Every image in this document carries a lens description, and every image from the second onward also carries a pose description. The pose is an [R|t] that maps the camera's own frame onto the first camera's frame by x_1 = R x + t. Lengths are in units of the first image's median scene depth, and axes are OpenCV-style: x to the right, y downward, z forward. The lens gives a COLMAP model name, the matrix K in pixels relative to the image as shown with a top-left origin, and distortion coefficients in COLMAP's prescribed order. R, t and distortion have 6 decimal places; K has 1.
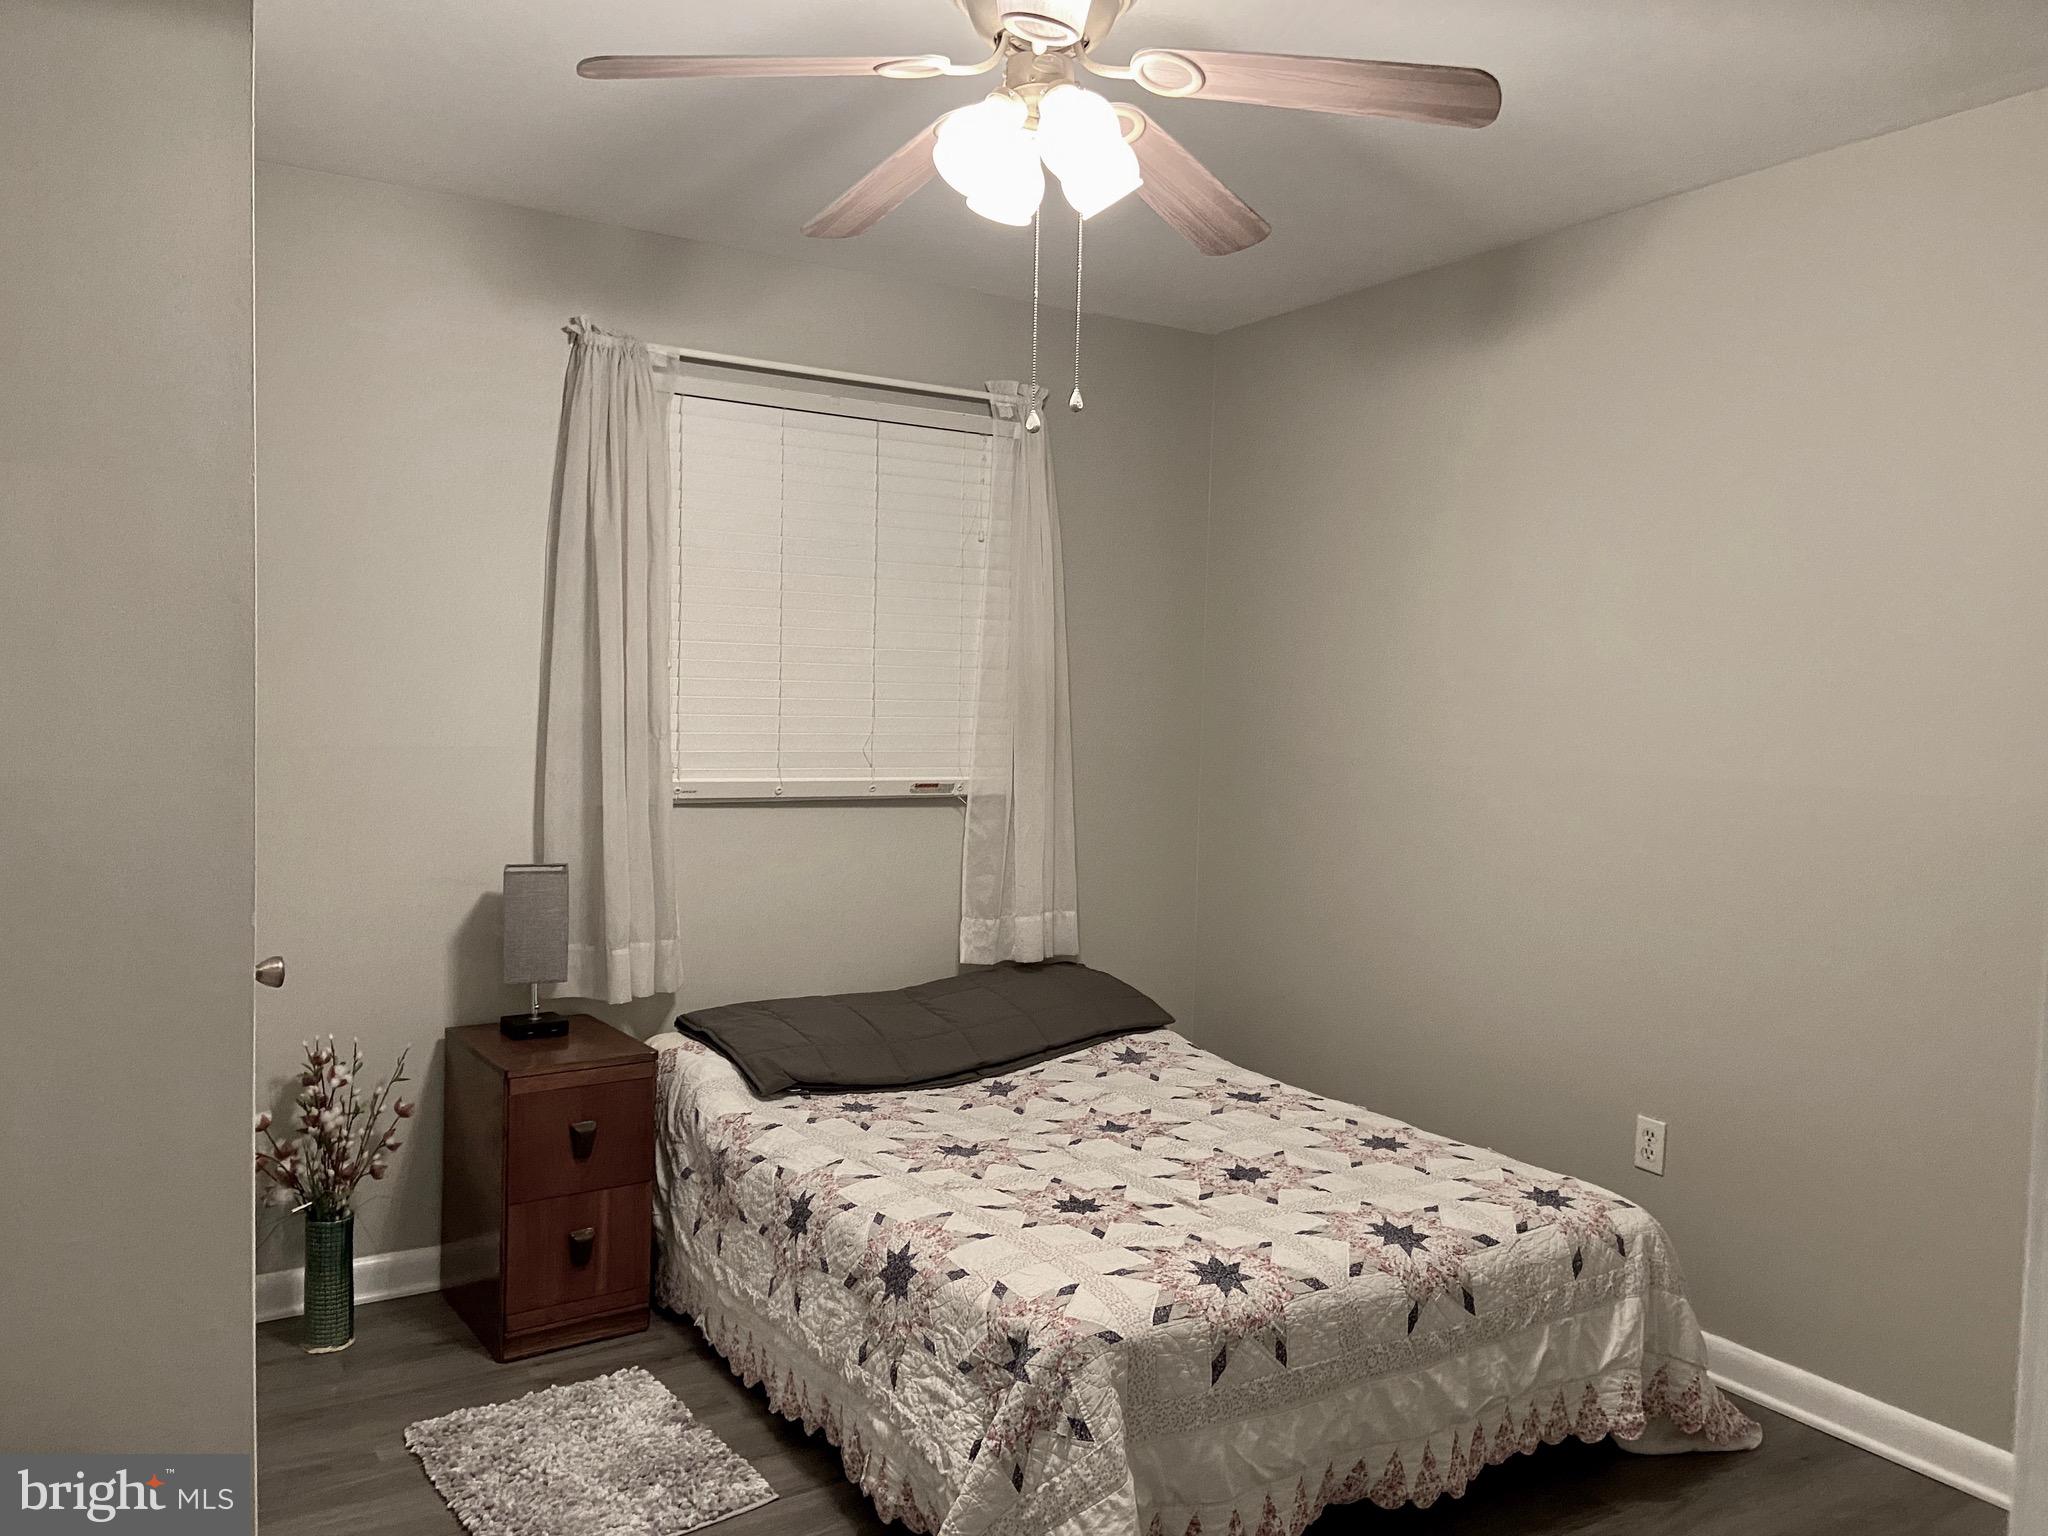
lens RADIAL K [[1542.5, 0, 1036.1], [0, 1542.5, 757.5], [0, 0, 1]] dist [0.049728, -0.045433]
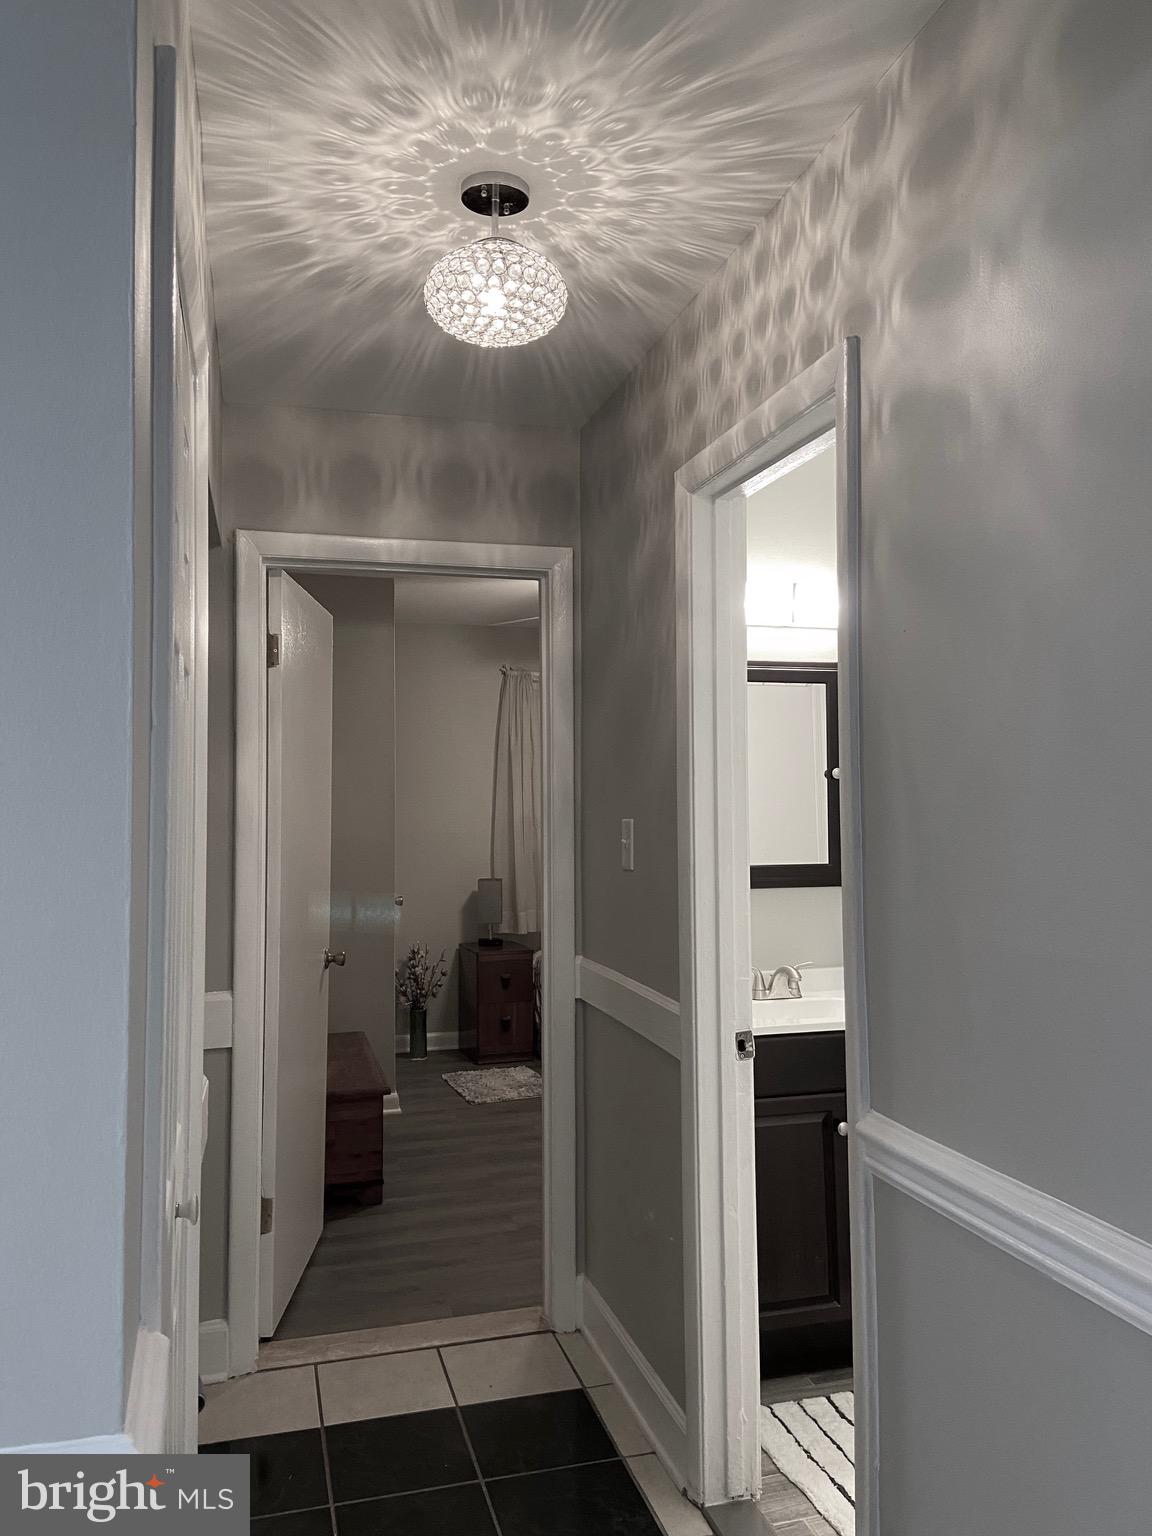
lens RADIAL K [[1156.9, 0, 571.1], [0, 1156.9, 767.4], [0, 0, 1]] dist [0.049728, -0.045433]
pose [[0.956030, -0.041760, -0.290280, 0.374123], [0.017472, 0.996162, -0.085763, 0.052659], [0.292747, 0.076920, 0.953091, -0.812531]]
